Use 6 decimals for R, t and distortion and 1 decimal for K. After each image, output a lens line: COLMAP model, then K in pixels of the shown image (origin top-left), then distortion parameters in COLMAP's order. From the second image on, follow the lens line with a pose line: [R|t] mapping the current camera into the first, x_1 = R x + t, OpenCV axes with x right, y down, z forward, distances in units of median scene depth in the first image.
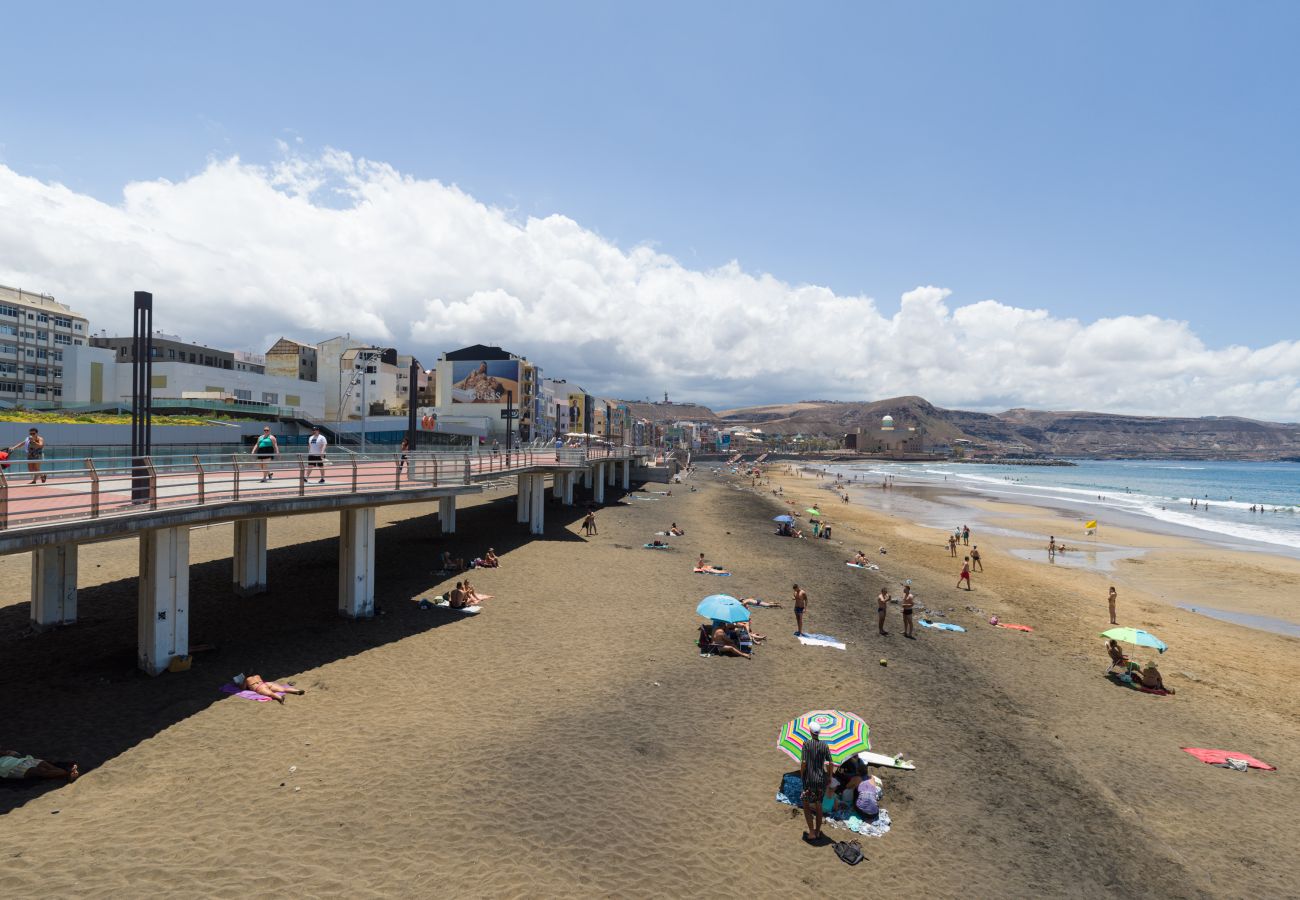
lens RADIAL K [[638.7, 0, 657.3], [0, 638.7, 444.7], [0, 0, 1]] dist [0.002948, -0.000761]
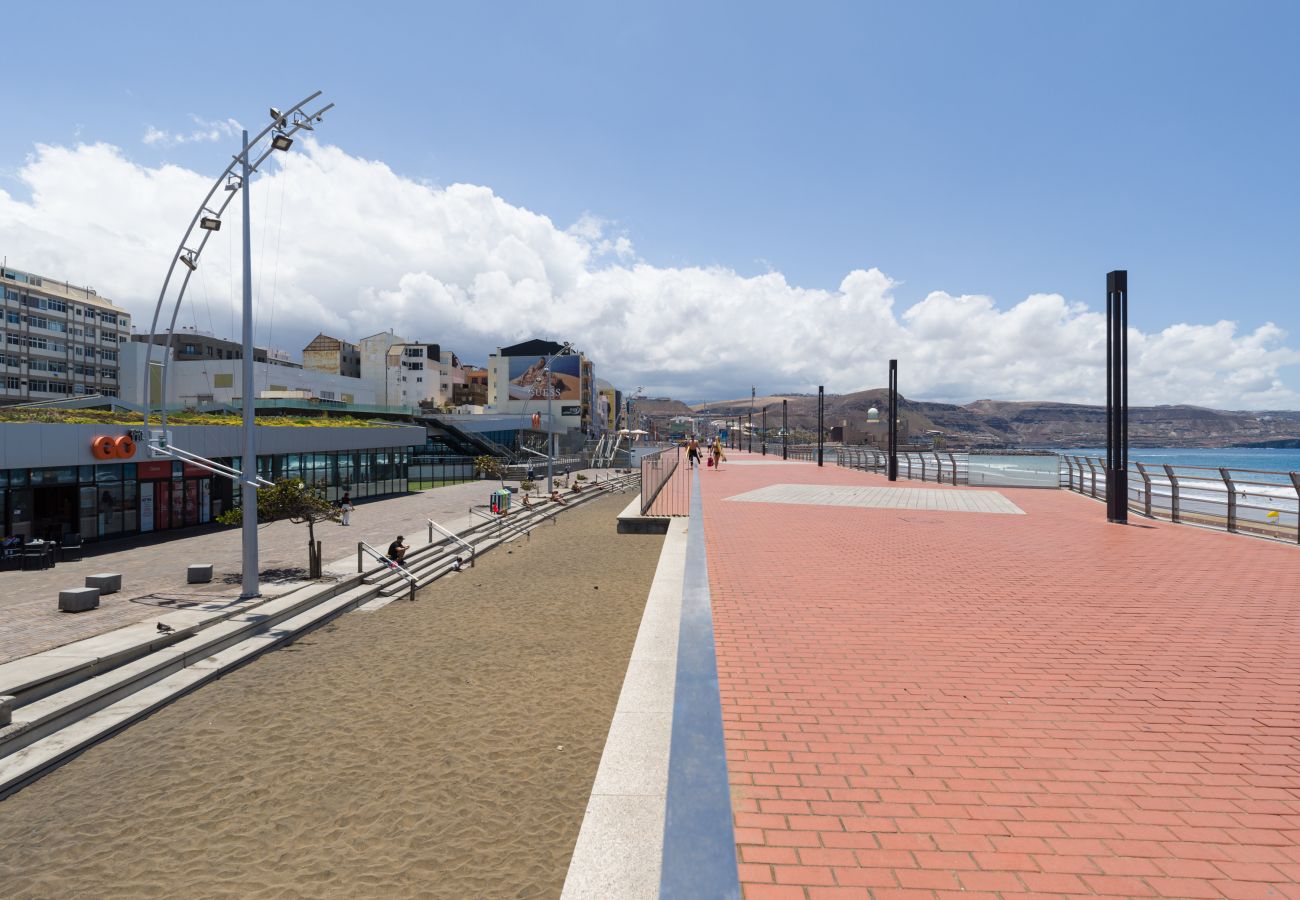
lens RADIAL K [[642.7, 0, 650.0], [0, 642.7, 450.0], [0, 0, 1]] dist [0.002760, -0.001102]
pose [[0.998588, -0.014842, 0.051009, -0.151278], [0.014037, 0.999772, 0.016109, -0.002571], [-0.051236, -0.015370, 0.998568, 0.017329]]
